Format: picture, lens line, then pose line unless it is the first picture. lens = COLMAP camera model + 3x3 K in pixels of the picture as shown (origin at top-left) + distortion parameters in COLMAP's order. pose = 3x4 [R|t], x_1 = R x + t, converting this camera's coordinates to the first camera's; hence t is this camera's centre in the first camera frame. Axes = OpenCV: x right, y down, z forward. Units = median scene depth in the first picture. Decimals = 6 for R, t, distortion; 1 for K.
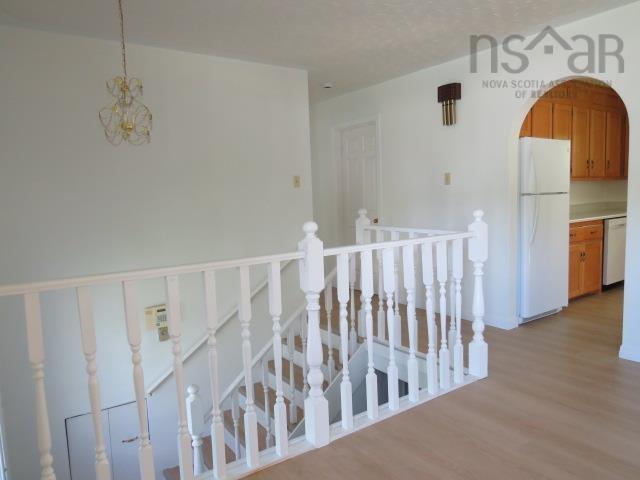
lens RADIAL K [[454.2, 0, 320.0], [0, 454.2, 240.0], [0, 0, 1]] dist [-0.027645, 0.007597]
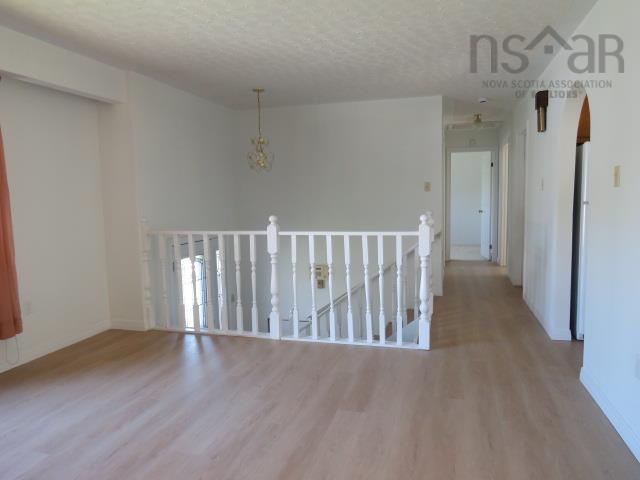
lens RADIAL K [[454.2, 0, 320.0], [0, 454.2, 240.0], [0, 0, 1]] dist [-0.027645, 0.007597]
pose [[0.623614, 0.093162, -0.776161, 1.228903], [-0.077299, 0.995356, 0.057365, -0.050308], [0.777901, 0.024223, 0.627919, -0.020182]]
